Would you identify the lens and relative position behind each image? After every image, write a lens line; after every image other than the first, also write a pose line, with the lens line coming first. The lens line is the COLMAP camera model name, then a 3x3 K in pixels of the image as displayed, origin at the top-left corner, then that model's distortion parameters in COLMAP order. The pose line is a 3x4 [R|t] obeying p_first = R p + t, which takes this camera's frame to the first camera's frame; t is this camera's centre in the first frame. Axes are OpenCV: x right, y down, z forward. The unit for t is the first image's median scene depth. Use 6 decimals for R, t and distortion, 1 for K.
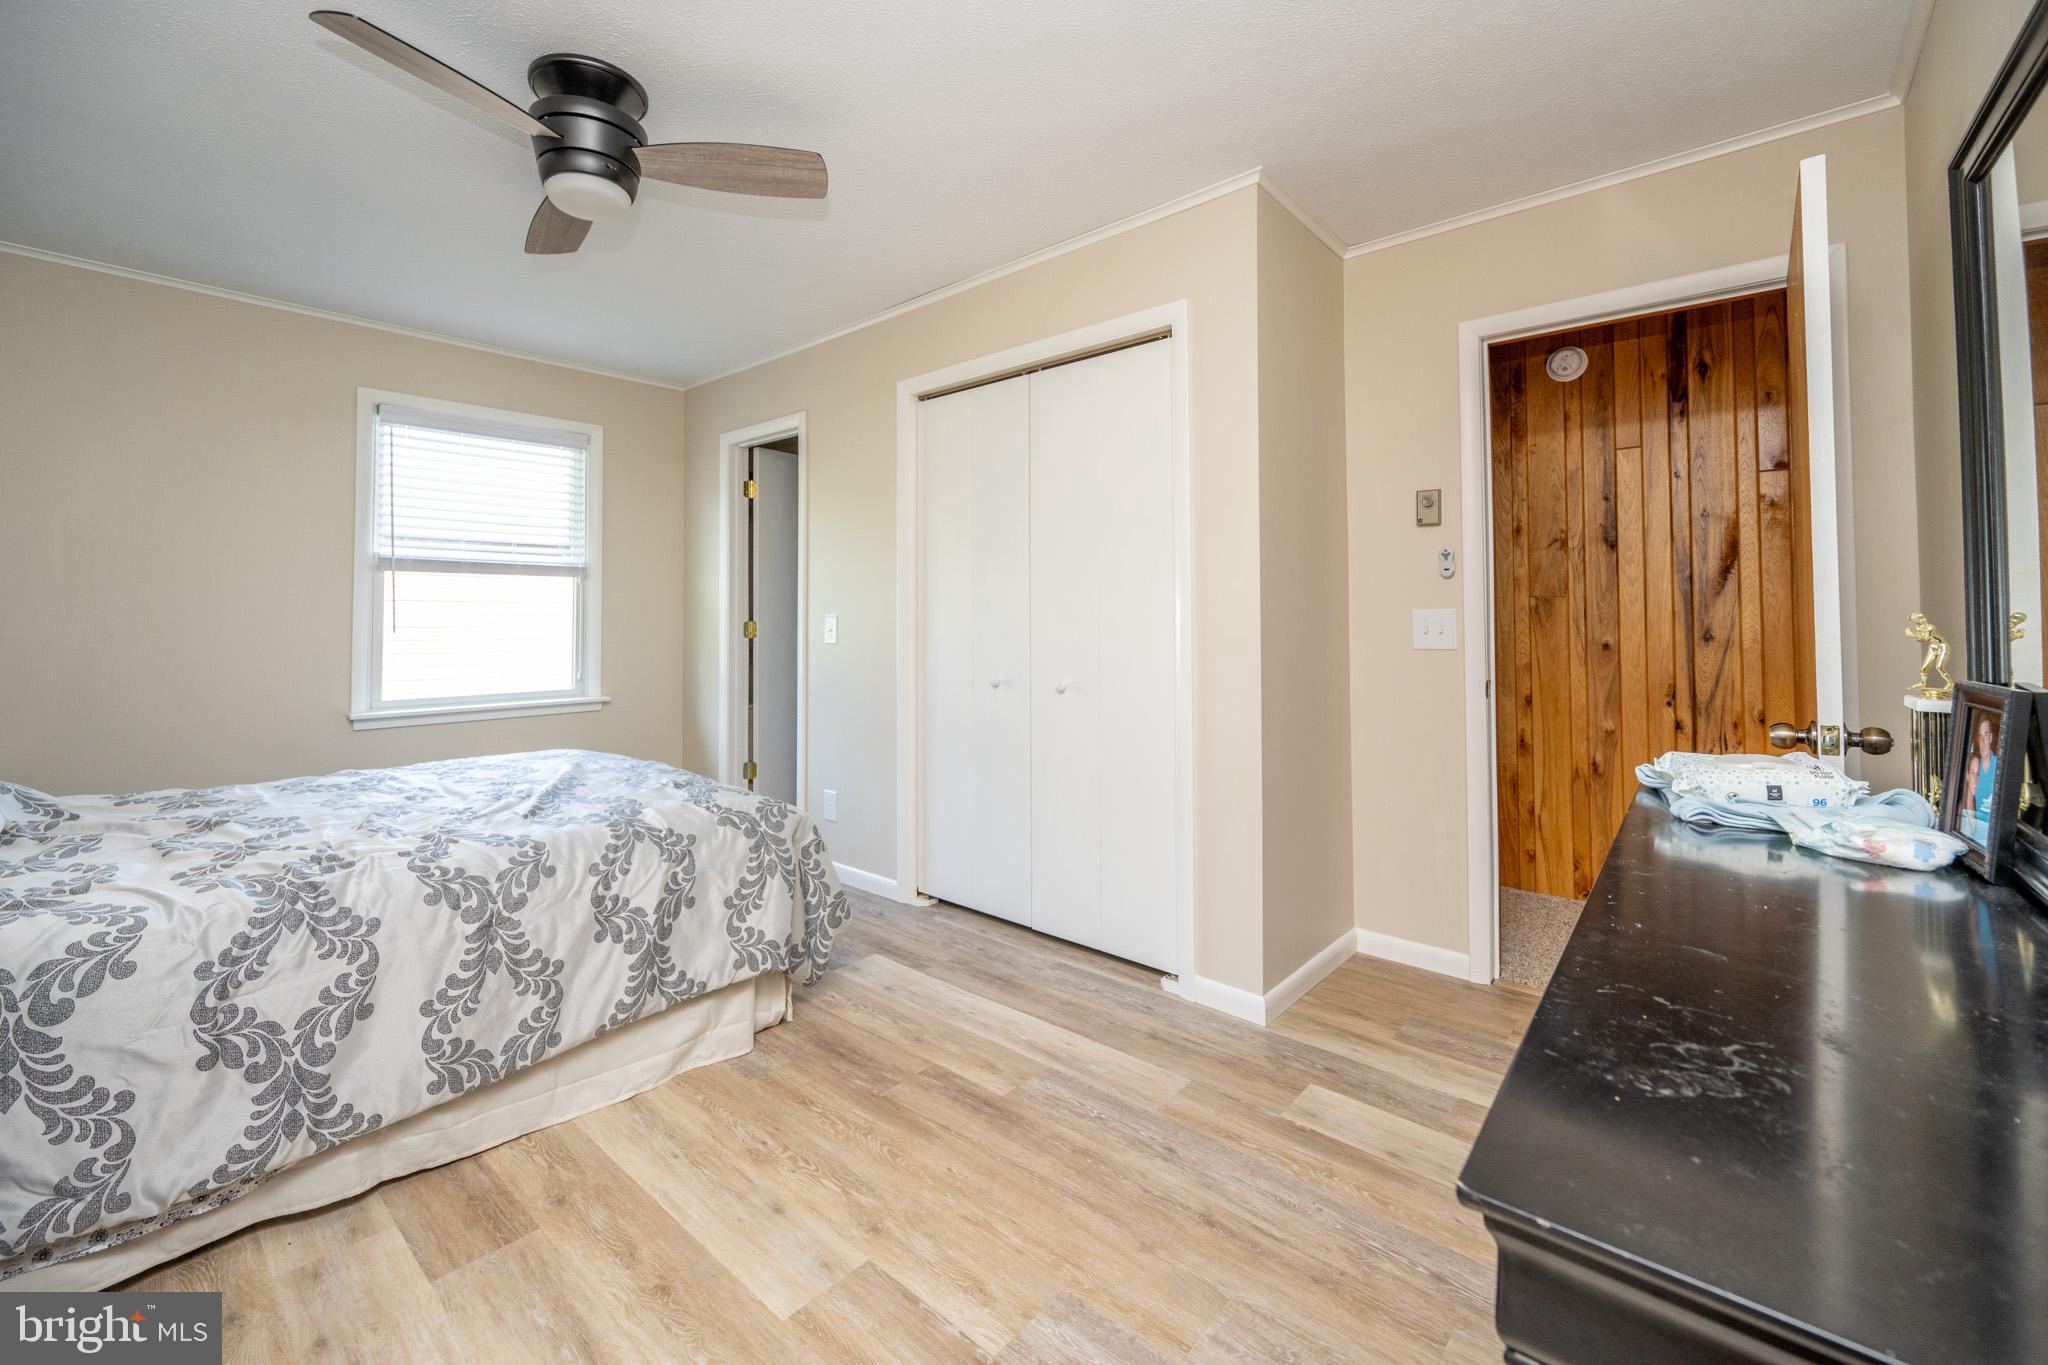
lens RADIAL K [[841.1, 0, 1020.0], [0, 841.1, 624.8], [0, 0, 1]] dist [0.000202, -0.000165]
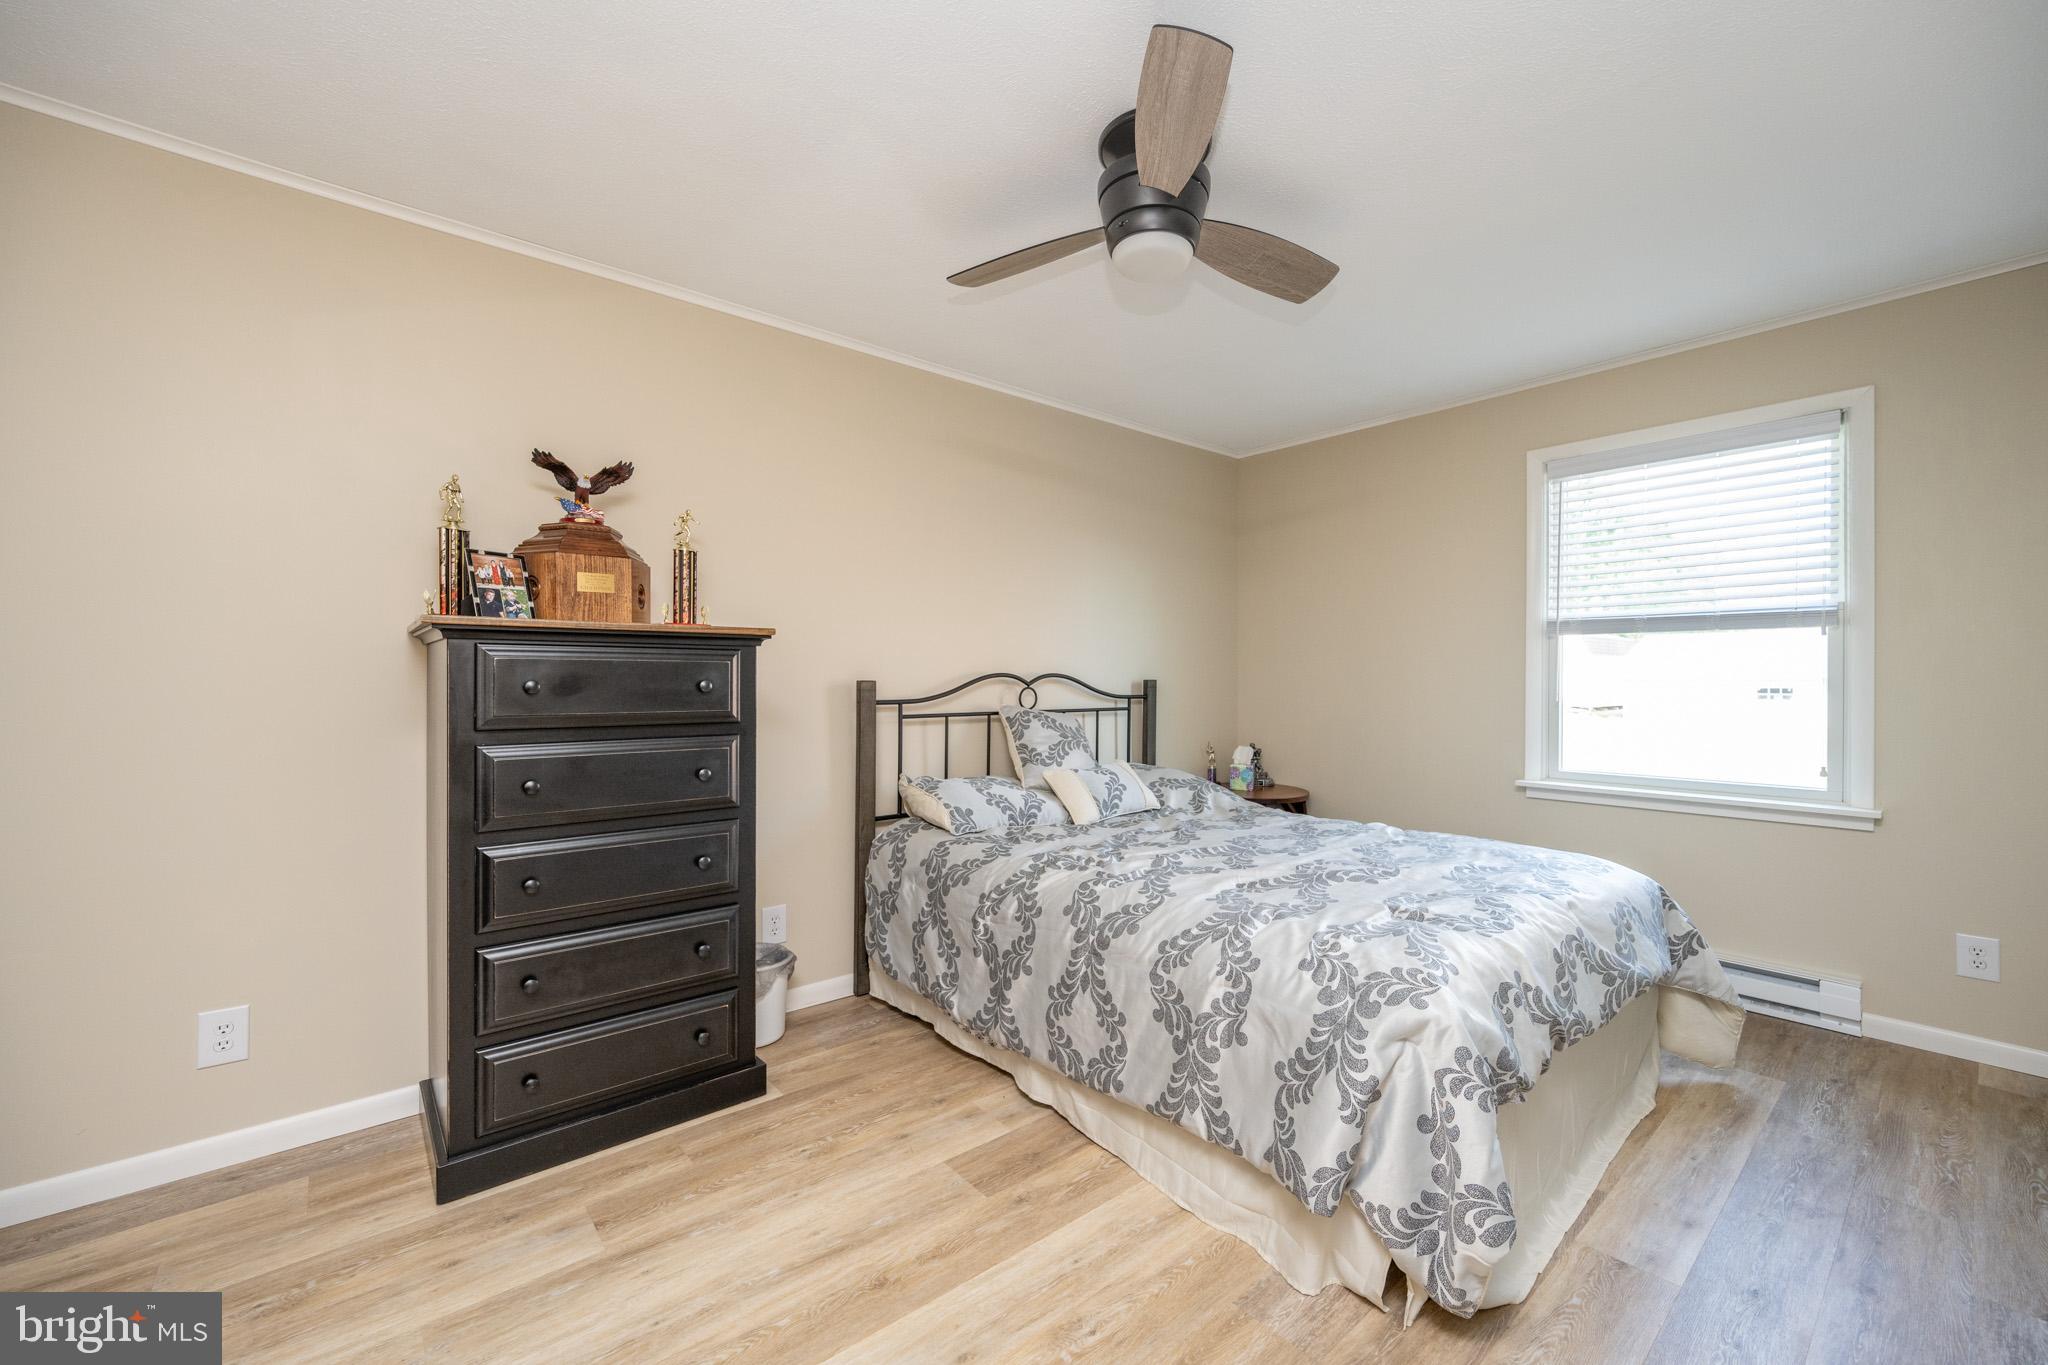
lens RADIAL K [[812.6, 0, 1023.6], [0, 812.6, 695.2], [0, 0, 1]] dist [-0.001222, -0.000328]
pose [[-0.149734, 0.019882, -0.988526, 0.305917], [-0.009582, 0.999722, 0.021559, -0.012657], [0.988680, 0.012700, -0.149502, 0.675329]]
